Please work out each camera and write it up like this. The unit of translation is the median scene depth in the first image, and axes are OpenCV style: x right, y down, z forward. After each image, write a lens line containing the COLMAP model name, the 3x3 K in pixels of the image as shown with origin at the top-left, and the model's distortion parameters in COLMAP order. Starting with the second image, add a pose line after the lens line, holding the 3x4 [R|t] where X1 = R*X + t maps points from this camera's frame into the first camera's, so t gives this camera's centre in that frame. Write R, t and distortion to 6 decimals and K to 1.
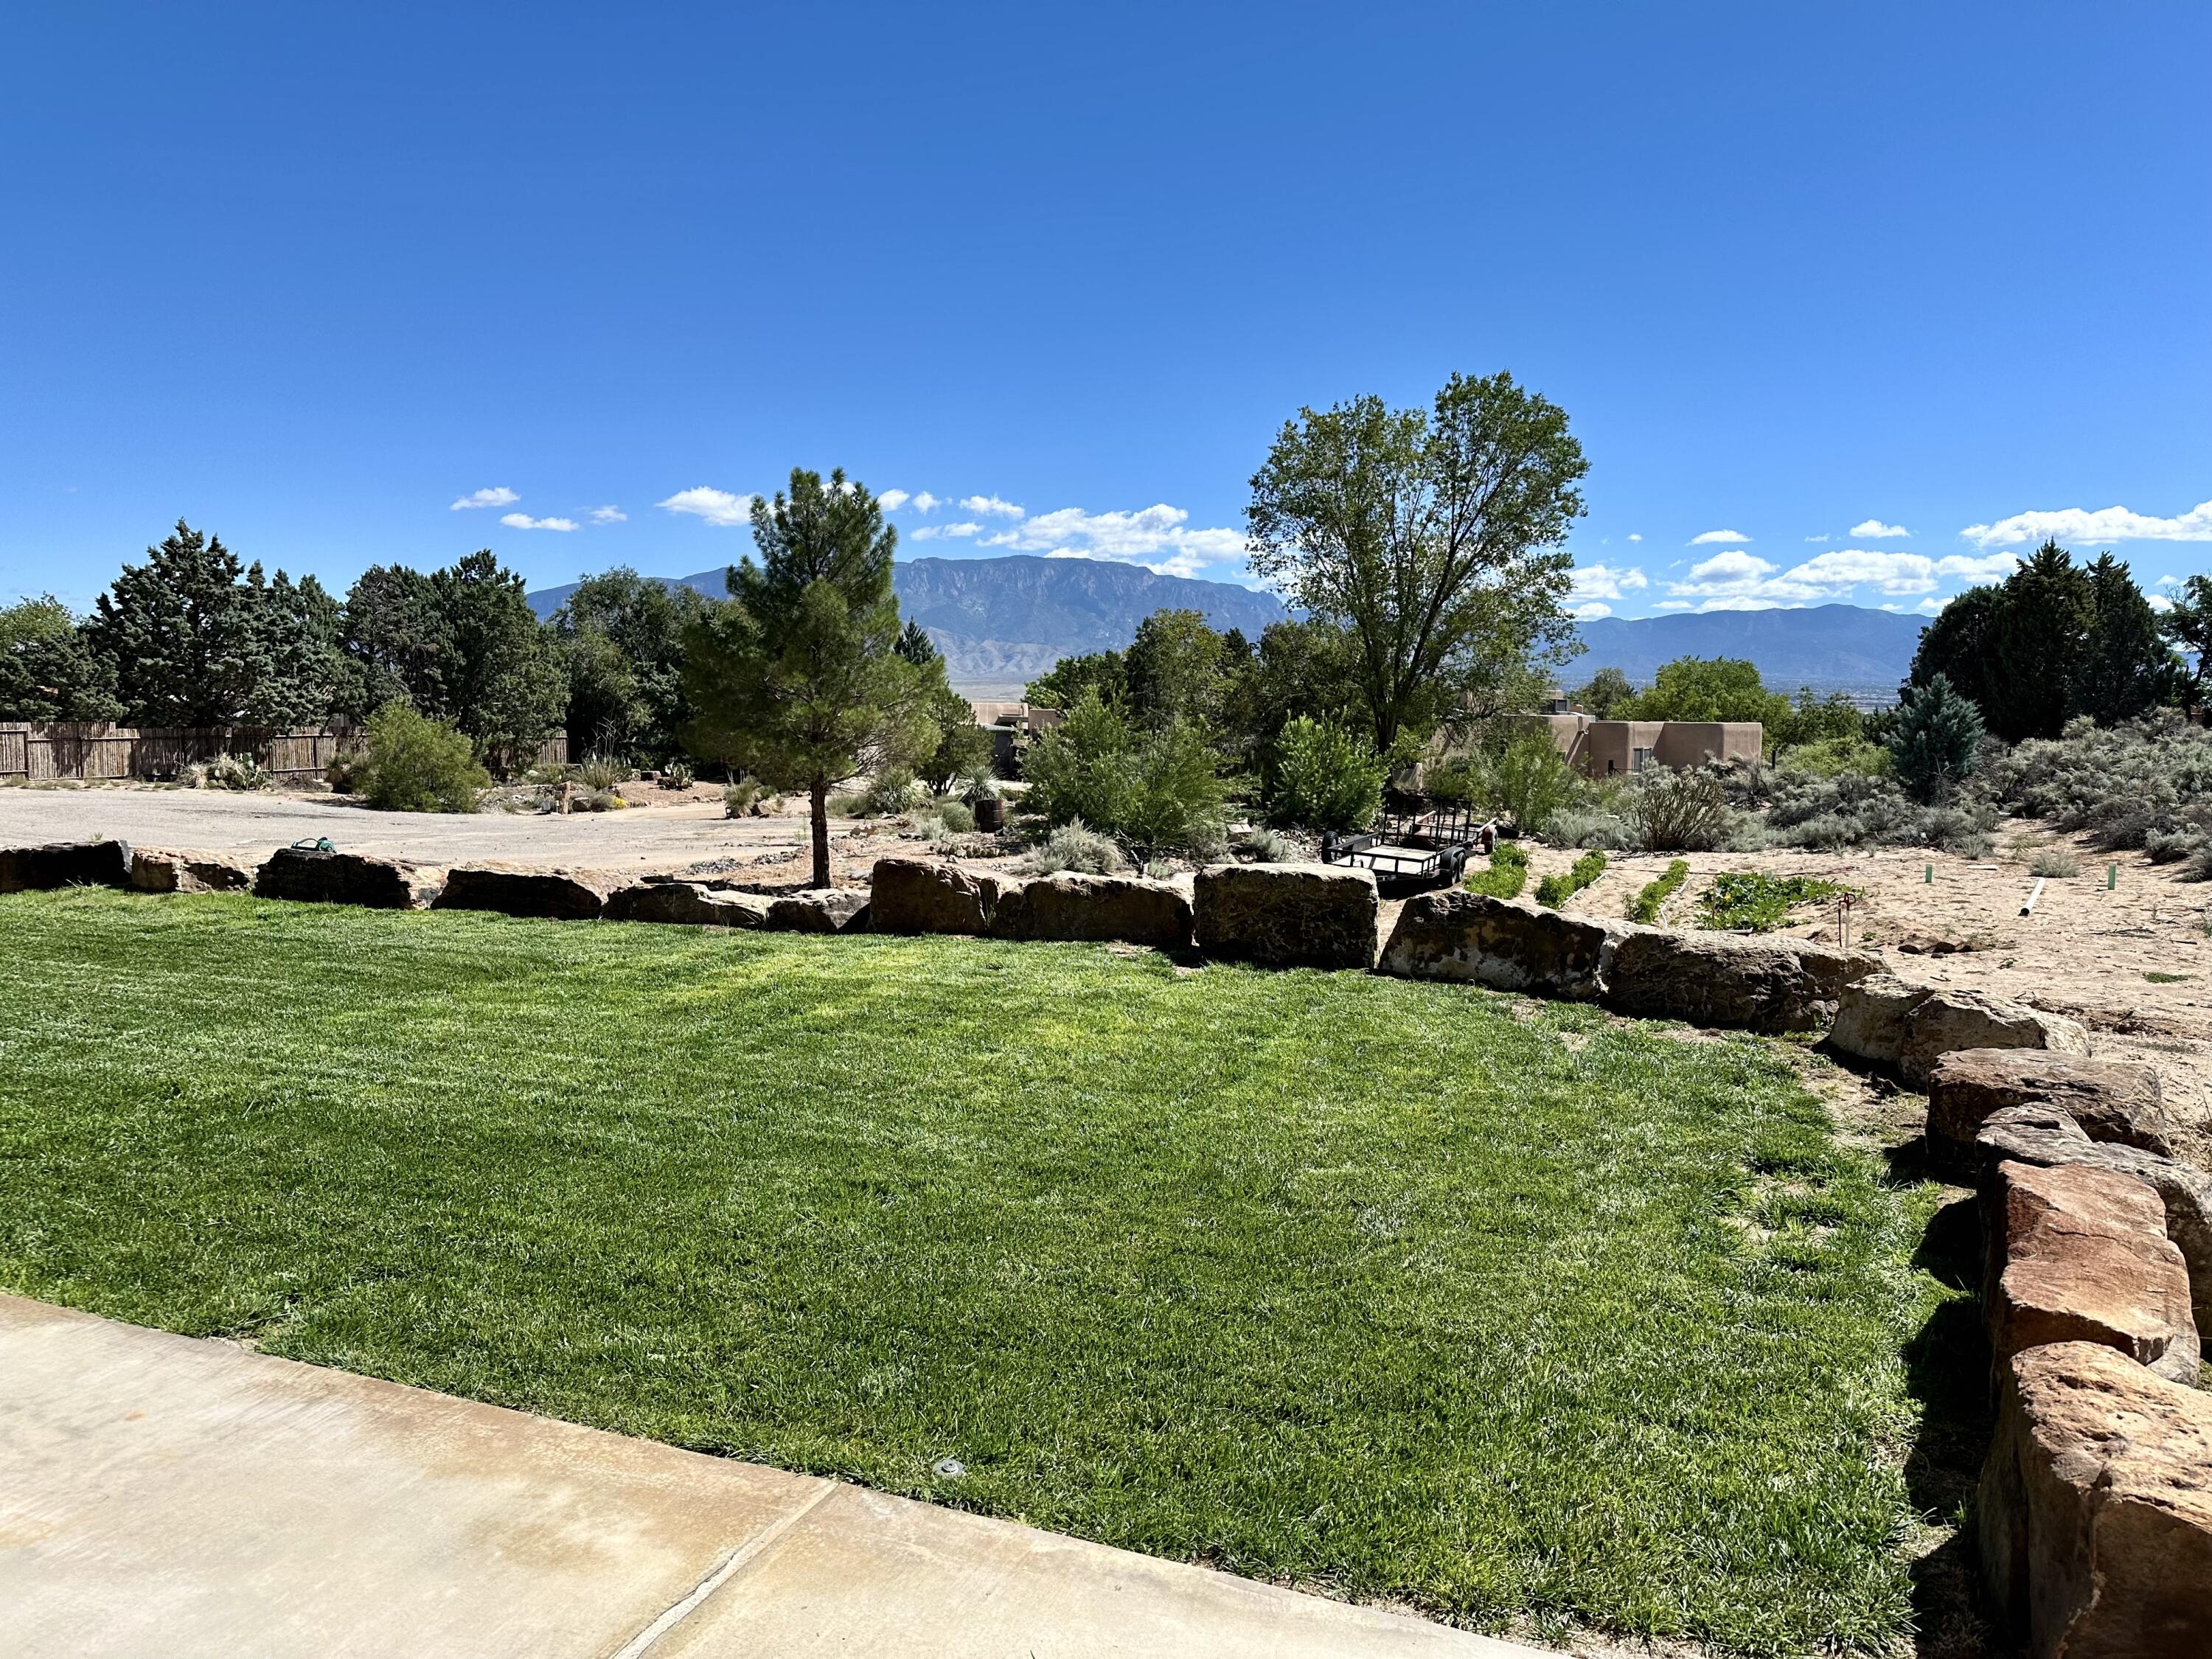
lens RADIAL K [[1523.8, 0, 1104.5], [0, 1523.8, 824.7], [0, 0, 1]] dist [0.192644, -0.392279]
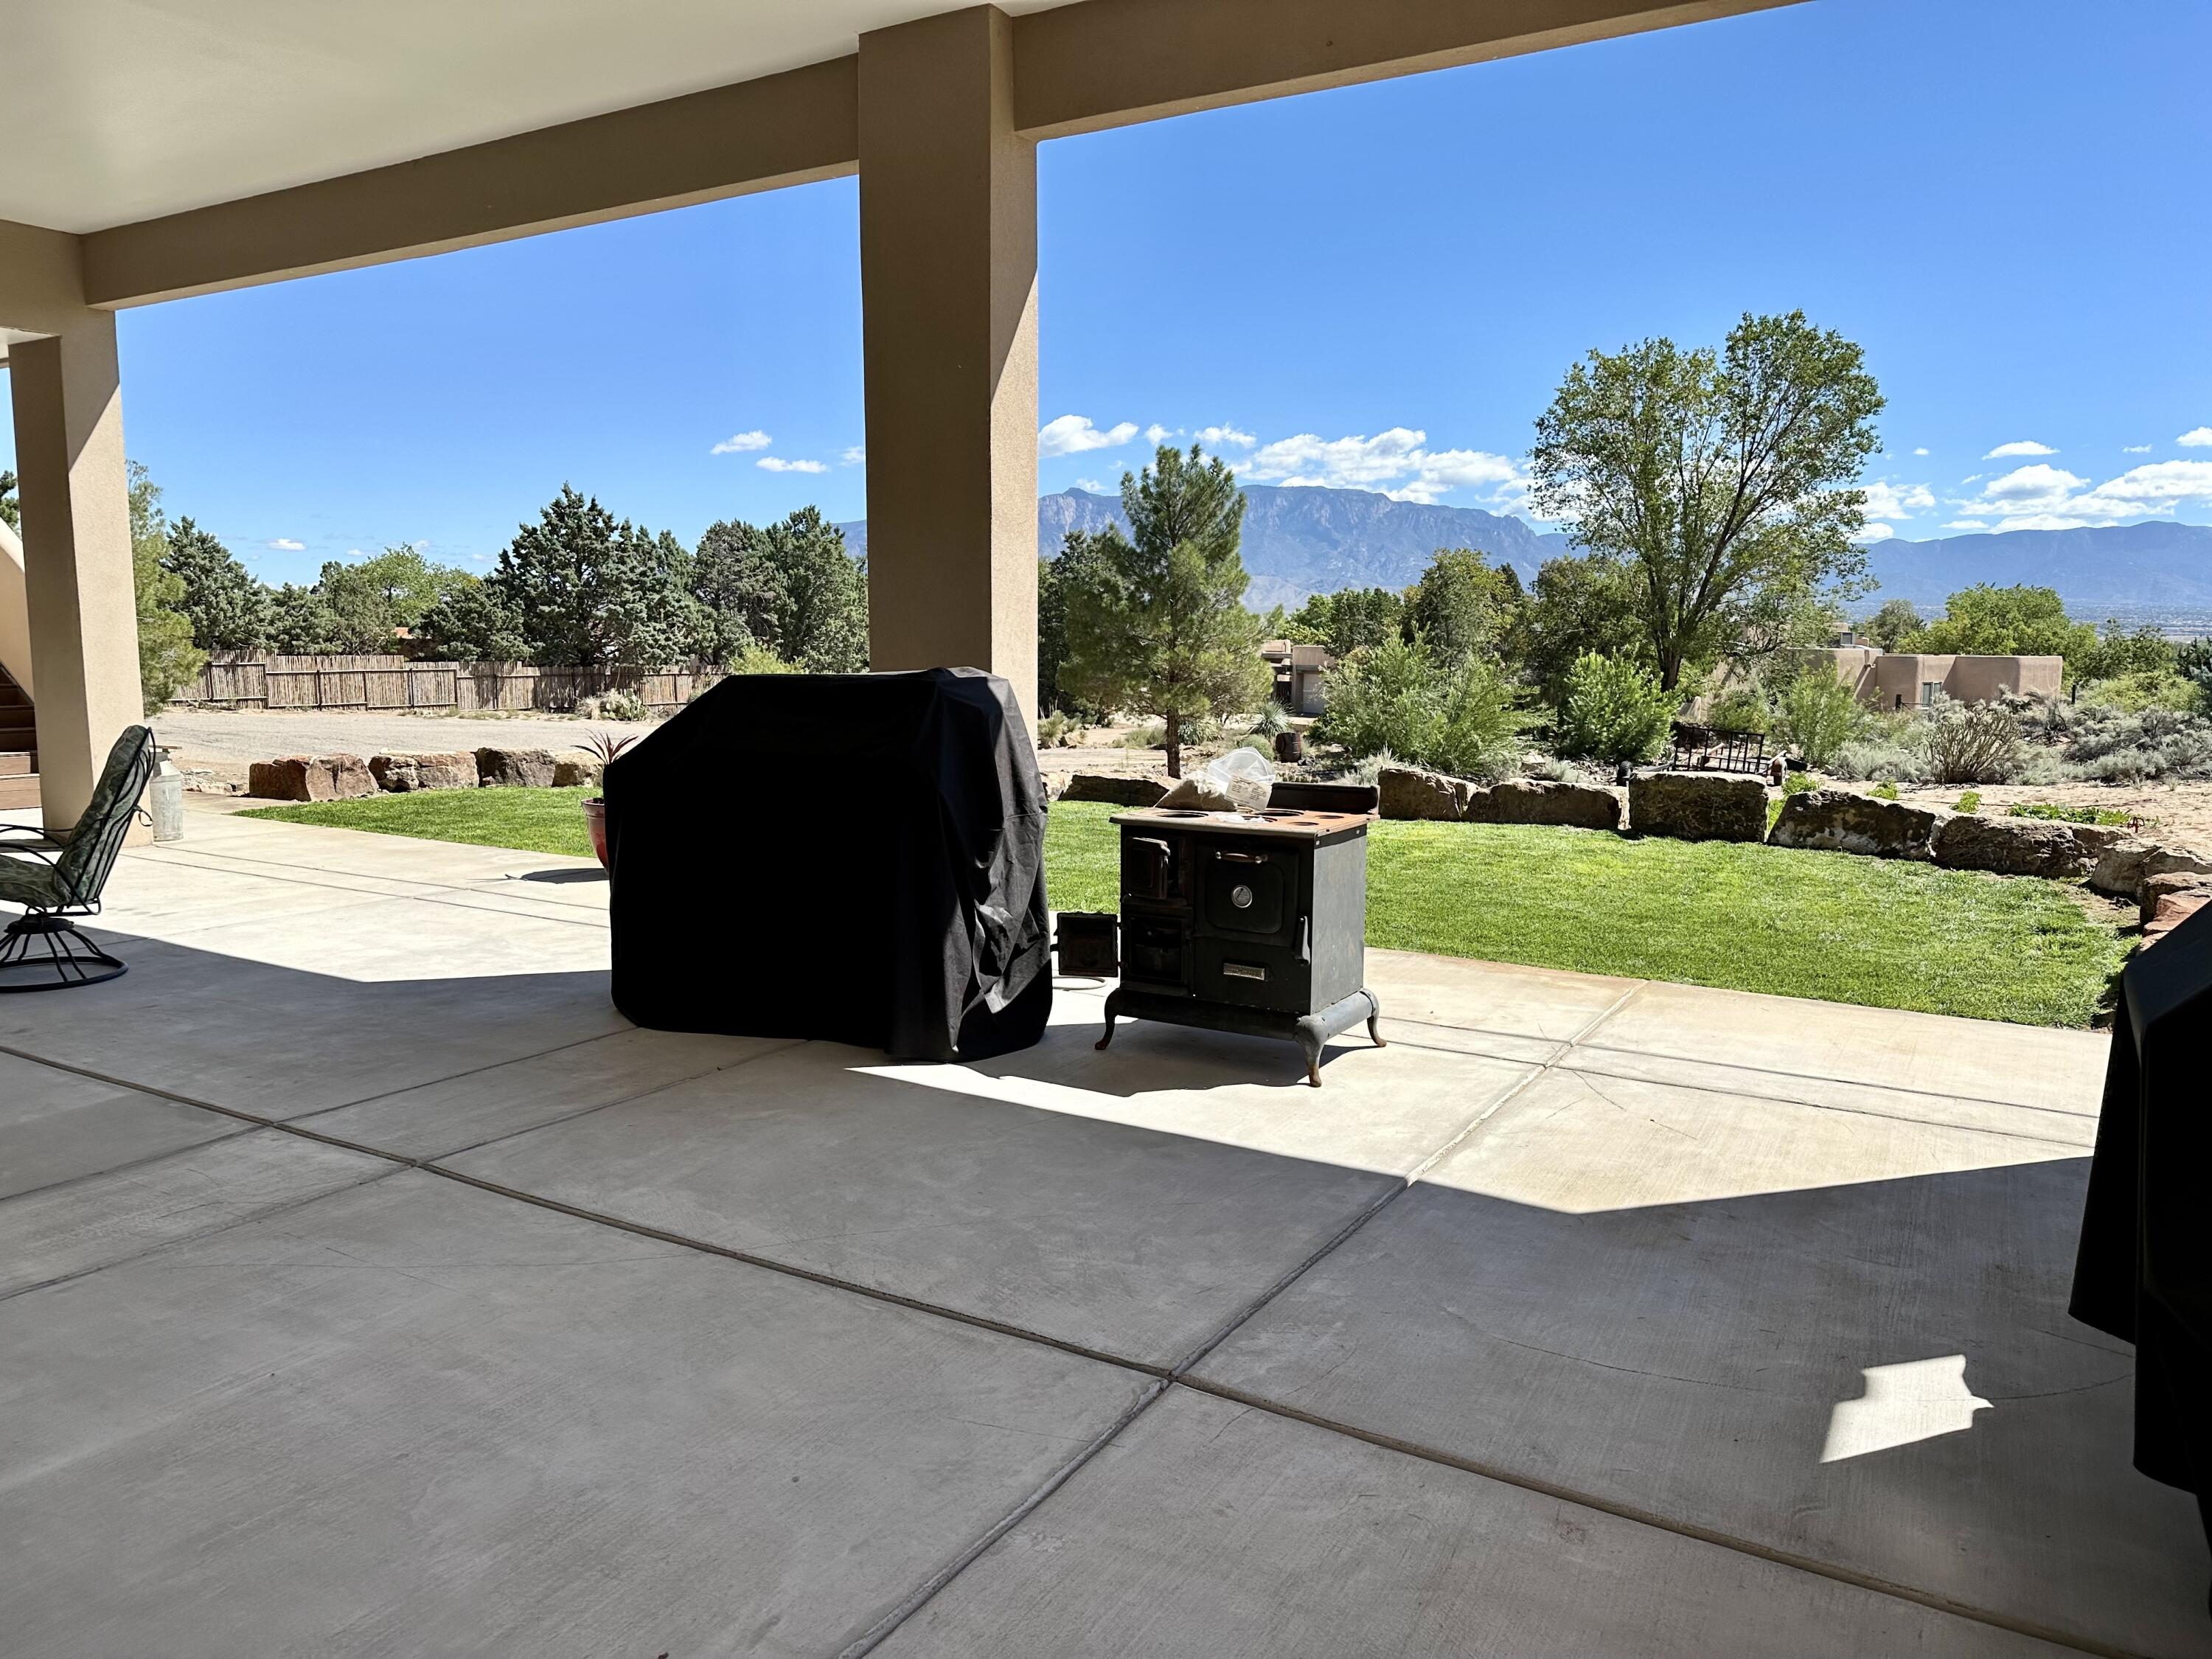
lens RADIAL K [[1543.5, 0, 1093.8], [0, 1543.5, 827.2], [0, 0, 1]] dist [0.087320, -0.108766]
pose [[0.988444, 0.013402, -0.150995, -0.037056], [-0.006775, 0.998994, 0.044320, 0.002756], [0.151437, -0.042785, 0.987541, -0.091337]]
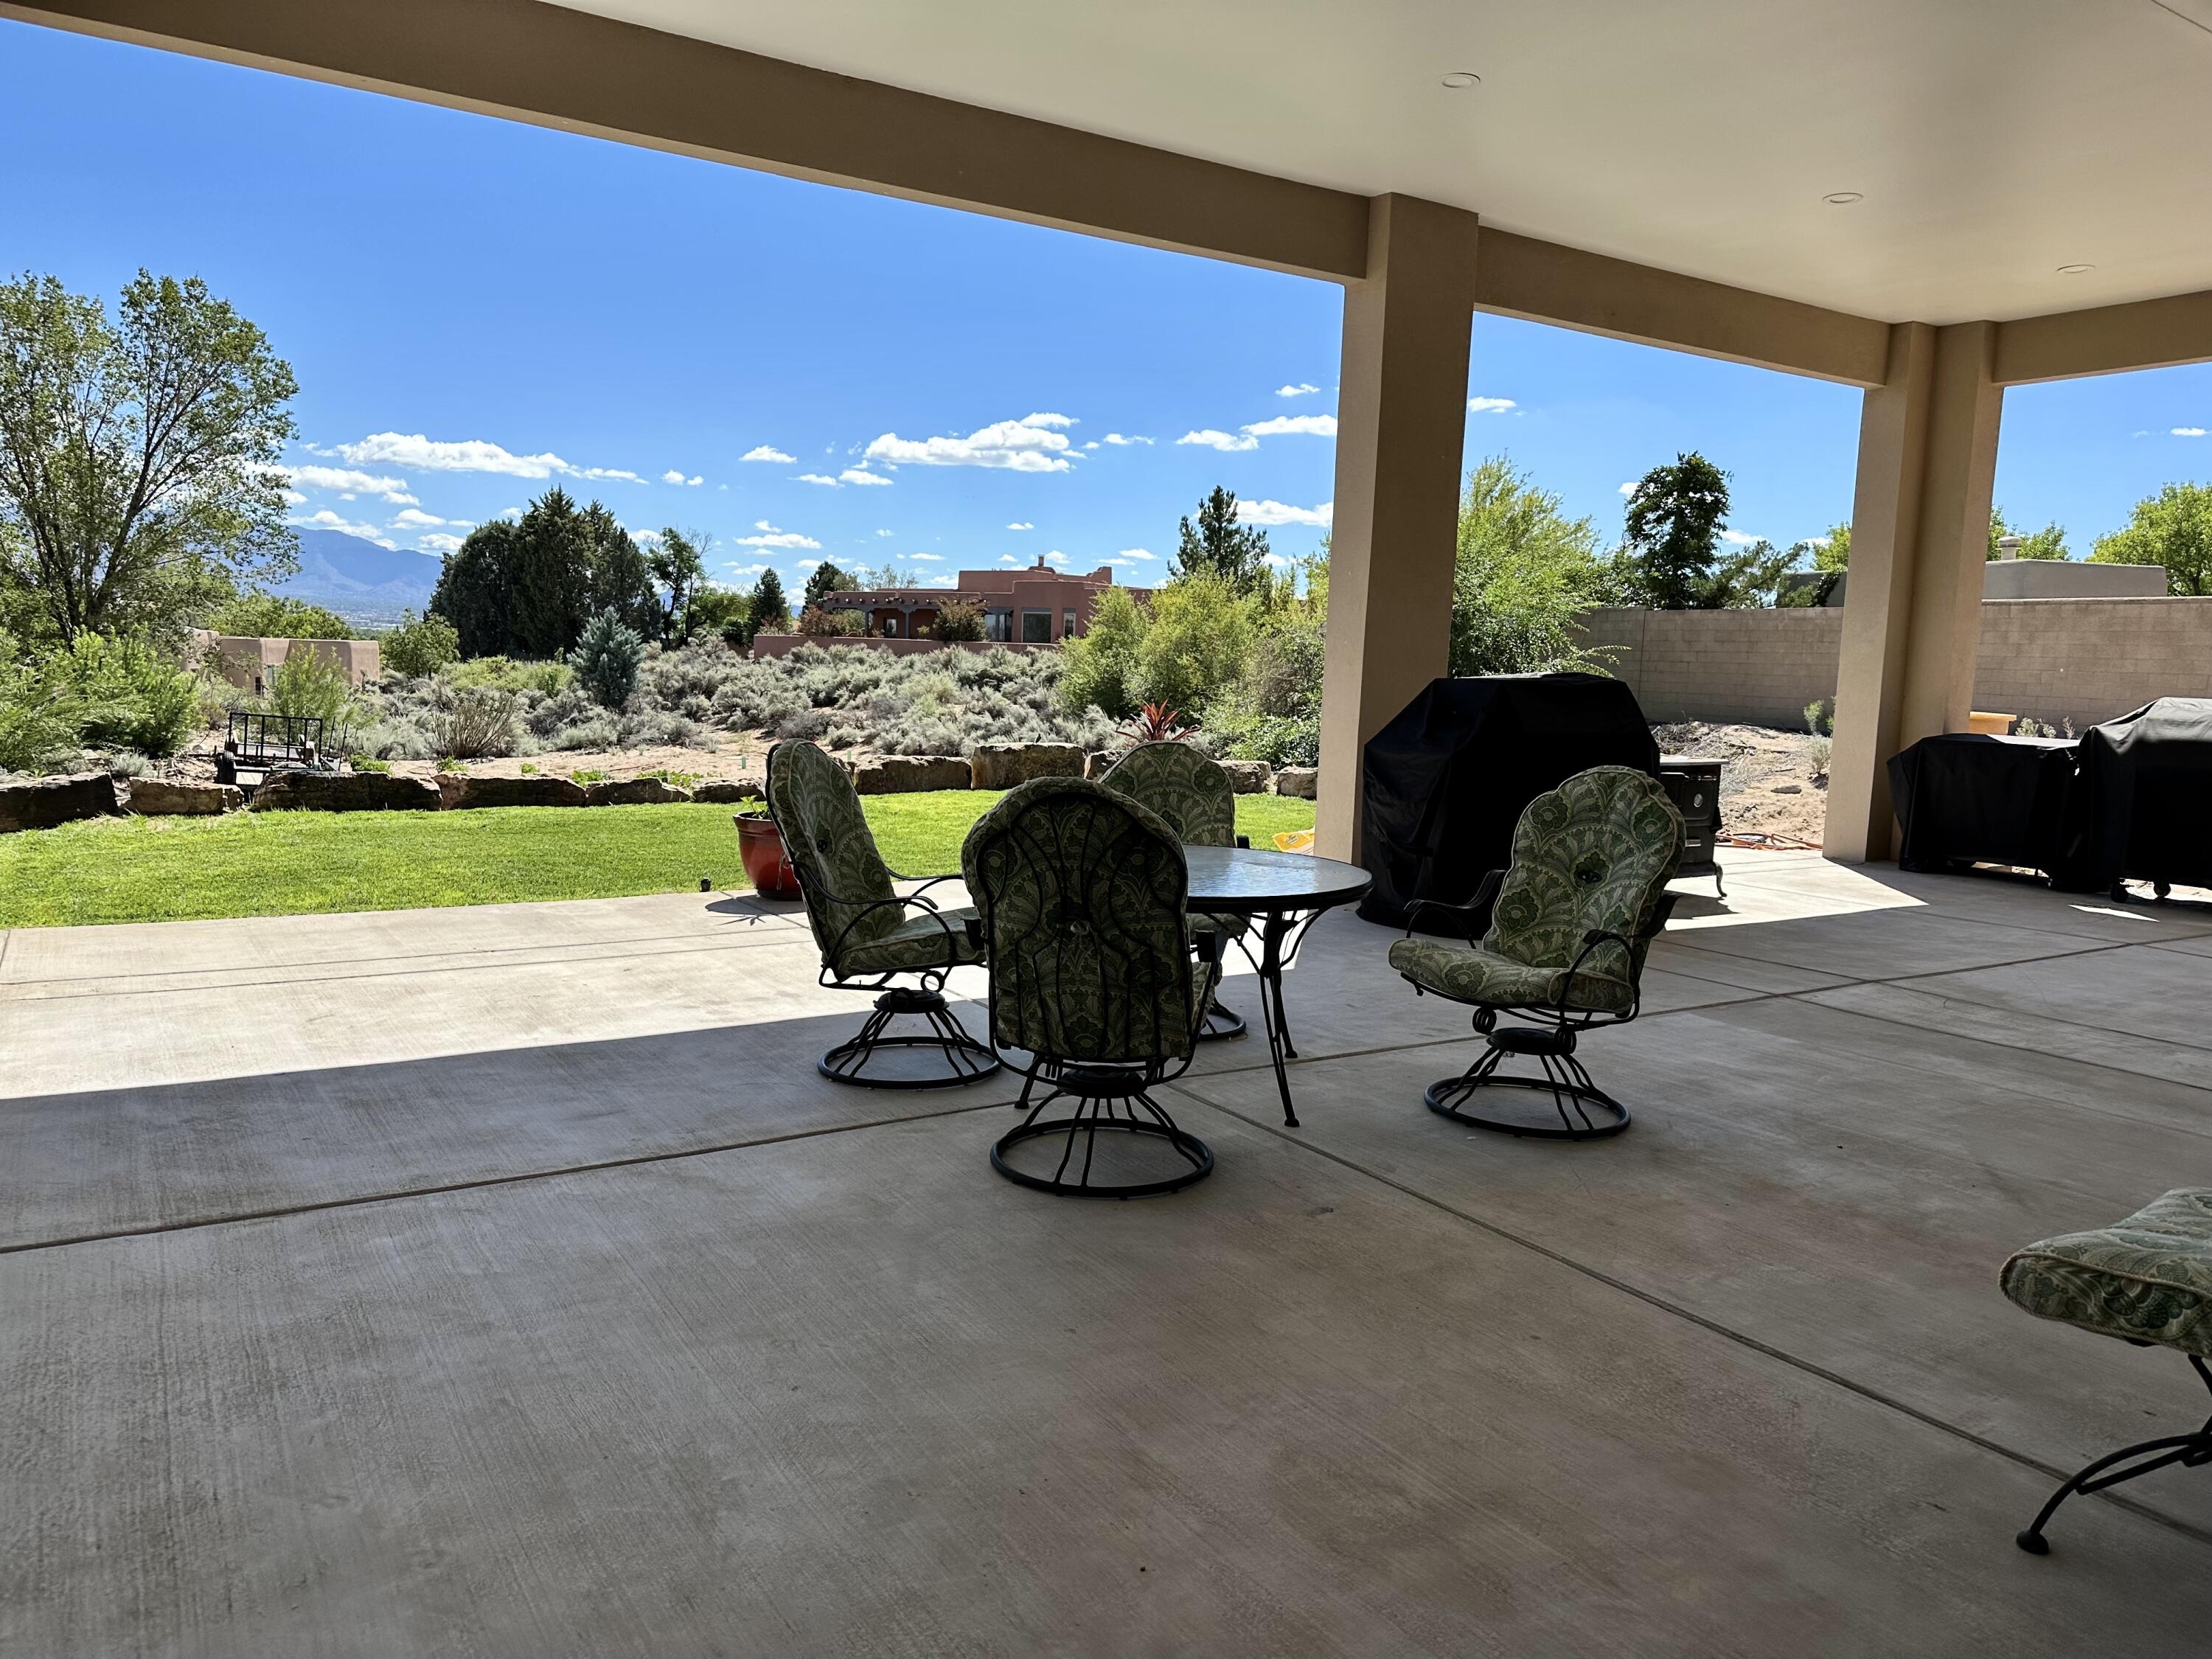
lens RADIAL K [[1529.7, 0, 1081.4], [0, 1529.7, 873.9], [0, 0, 1]] dist [0.073498, -0.095247]
pose [[0.579903, -0.108427, 0.807438, -0.243079], [0.036724, 0.993576, 0.107047, -0.002382], [-0.813857, -0.032425, 0.580159, -0.035251]]
